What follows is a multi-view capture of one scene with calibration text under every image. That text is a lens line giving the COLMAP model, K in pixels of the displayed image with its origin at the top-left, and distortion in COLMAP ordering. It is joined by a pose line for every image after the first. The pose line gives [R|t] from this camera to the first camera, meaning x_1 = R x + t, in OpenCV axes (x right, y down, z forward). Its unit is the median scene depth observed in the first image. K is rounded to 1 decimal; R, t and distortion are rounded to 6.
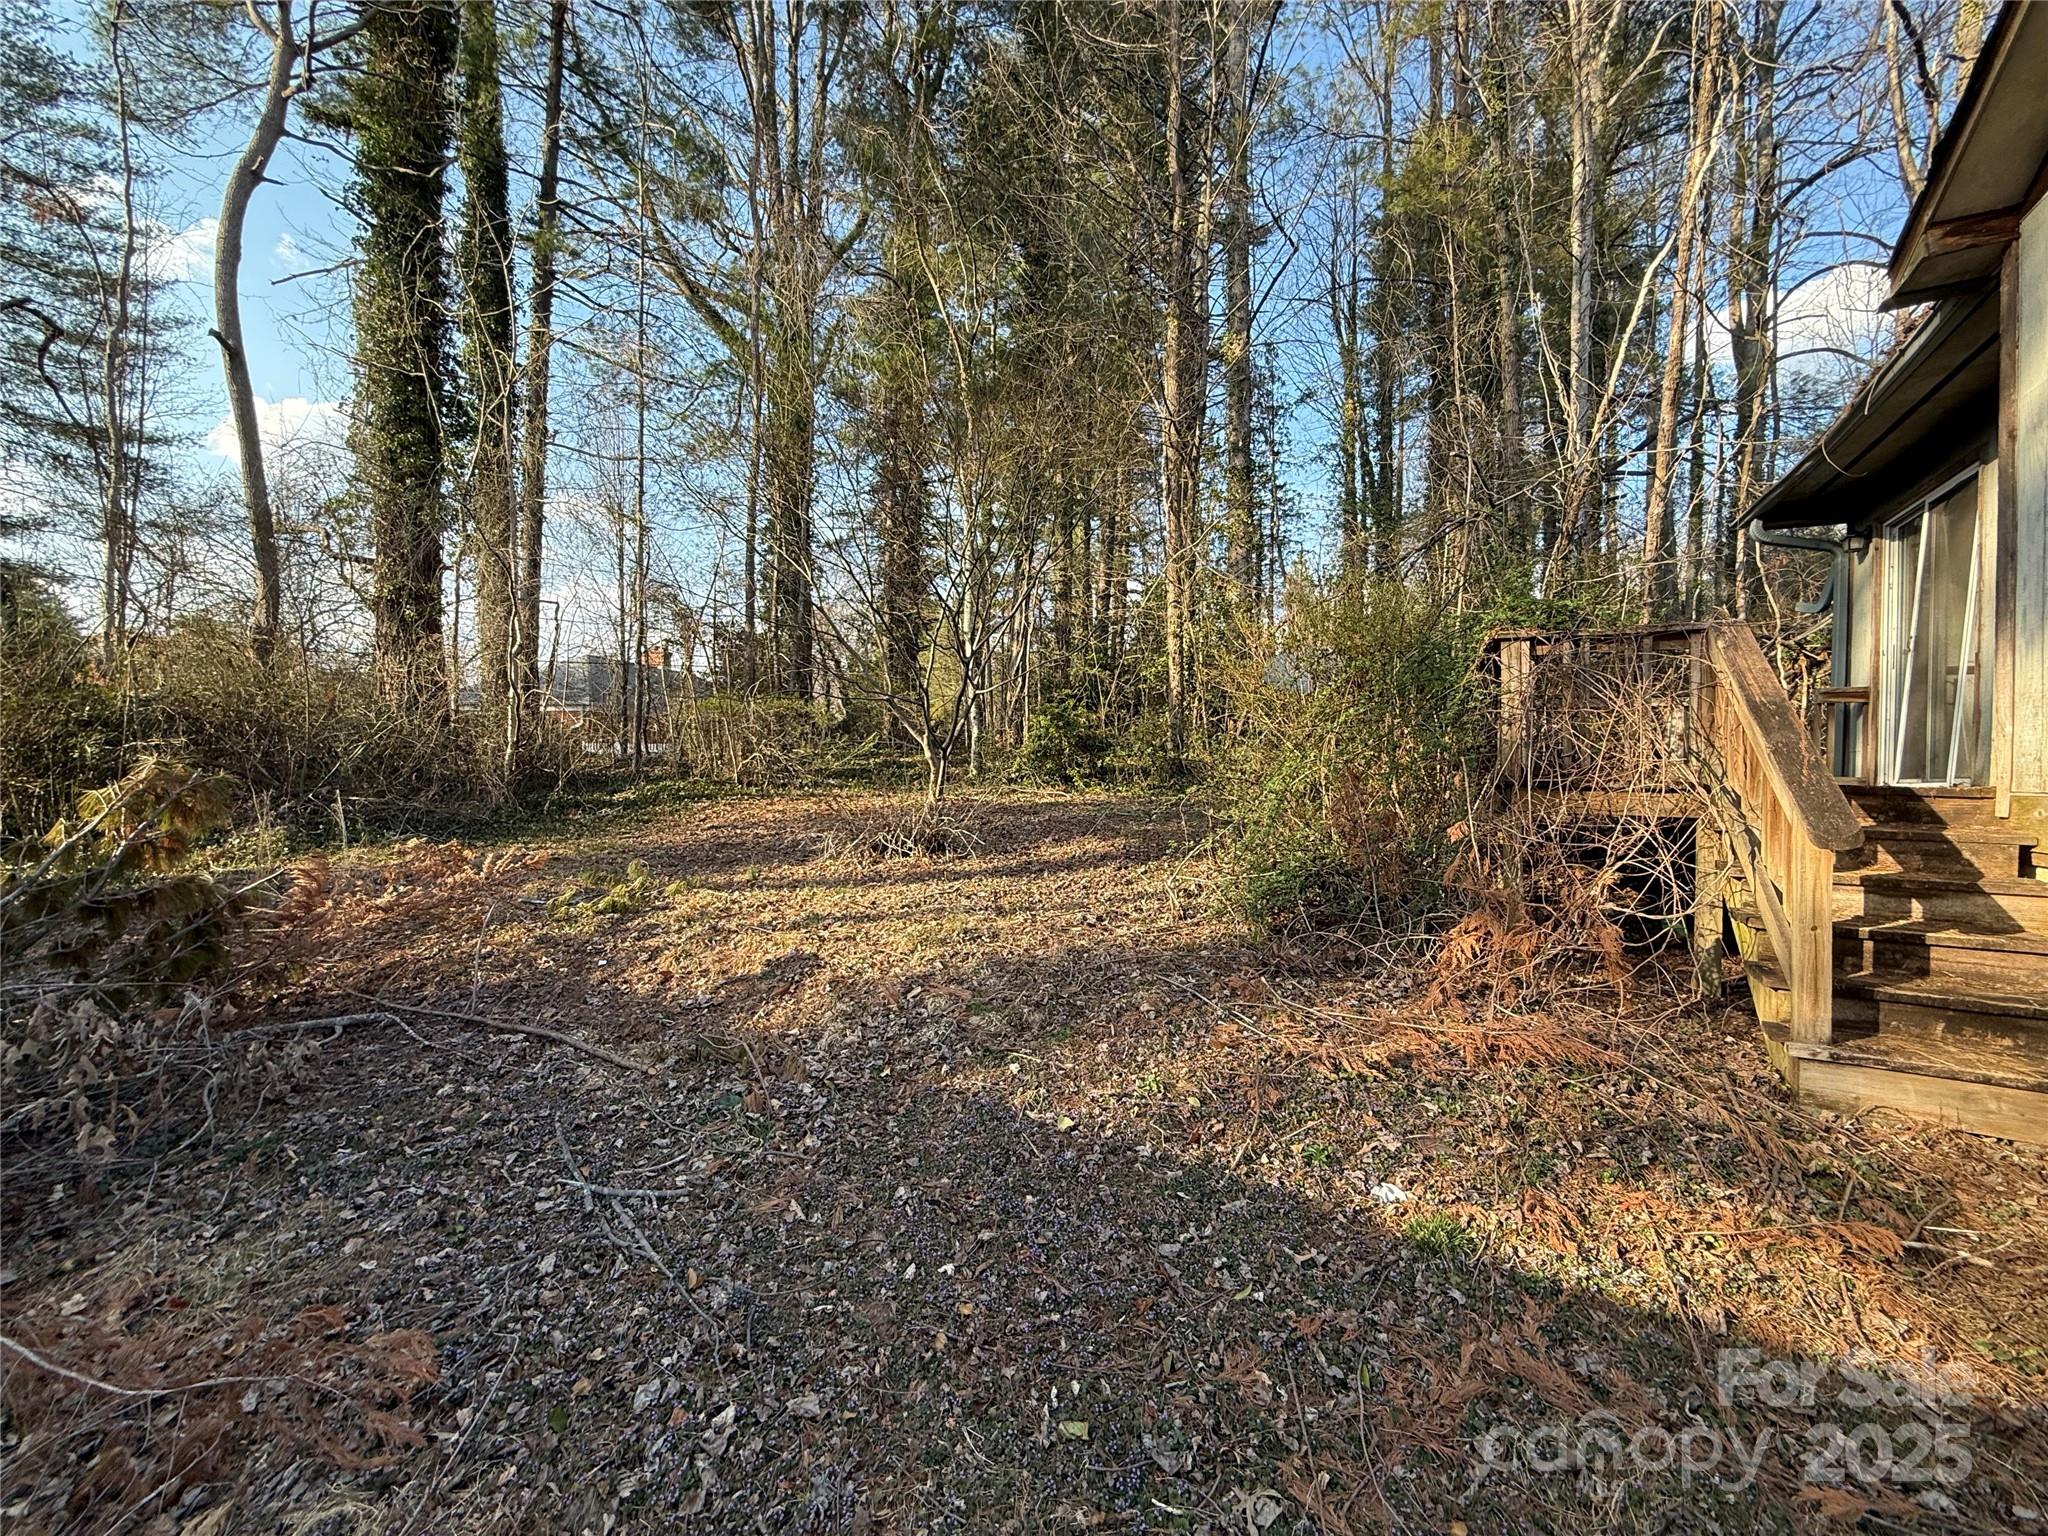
lens RADIAL K [[810.1, 0, 1018.8], [0, 810.1, 763.1], [0, 0, 1]] dist [-0.000388, -0.000044]
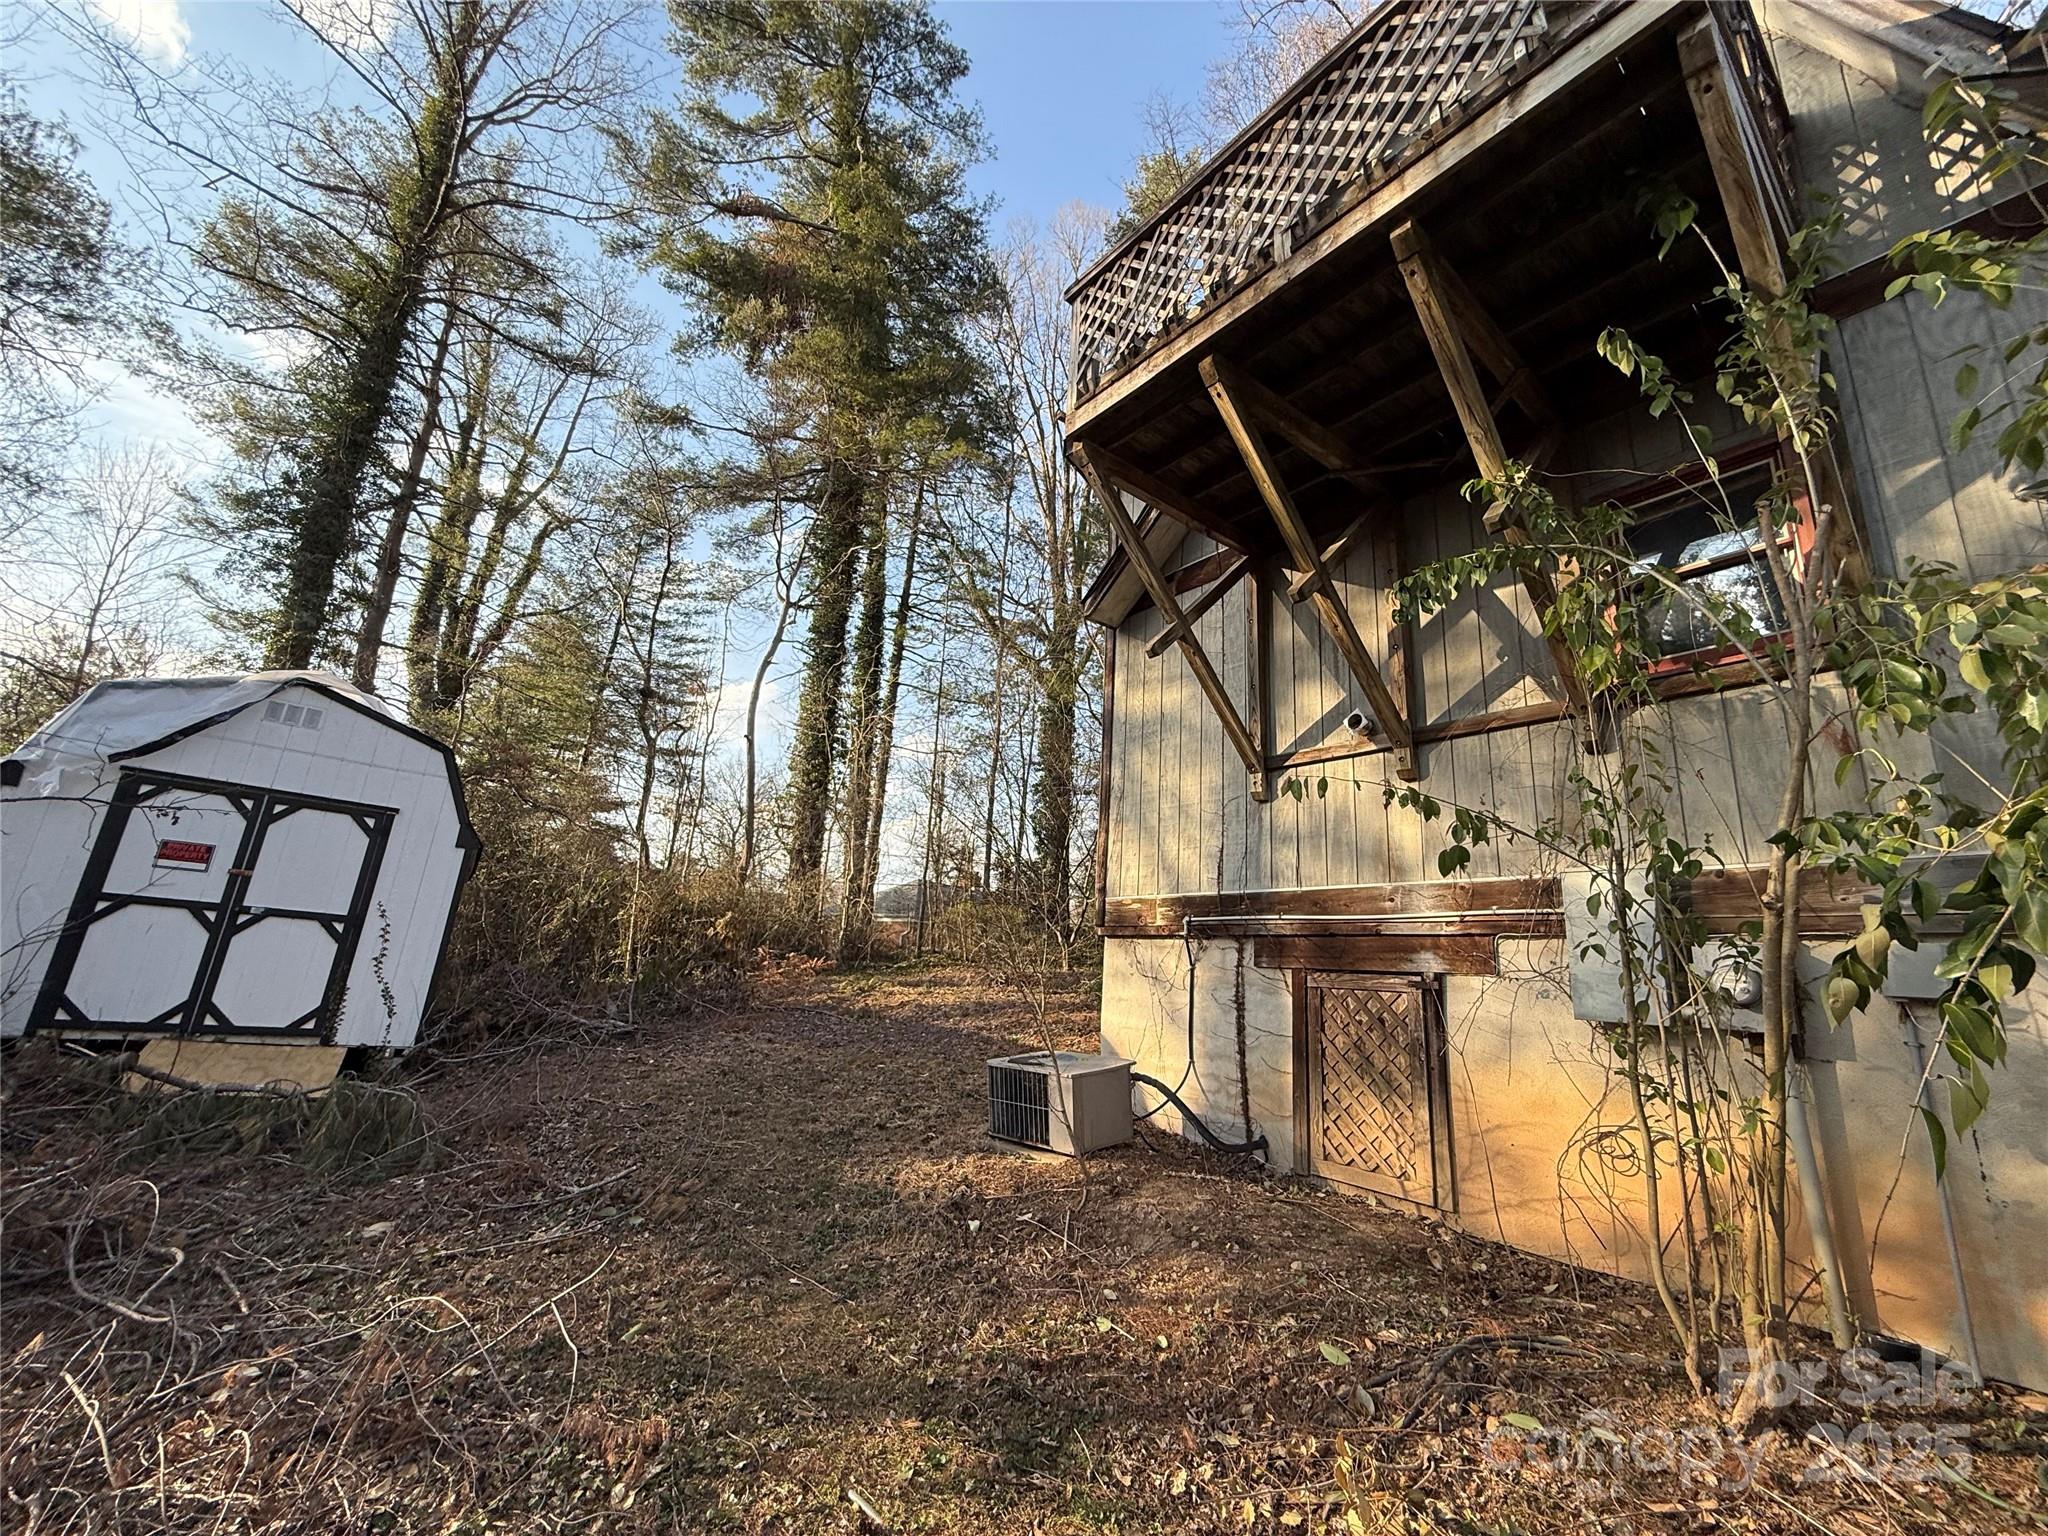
lens RADIAL K [[810.1, 0, 1030.5], [0, 810.1, 760.8], [0, 0, 1]] dist [-0.000388, -0.000044]
pose [[0.929432, -0.065150, -0.363196, 0.246187], [-0.036641, 0.963130, -0.266531, 0.044415], [0.367169, 0.261030, 0.892777, -0.311484]]
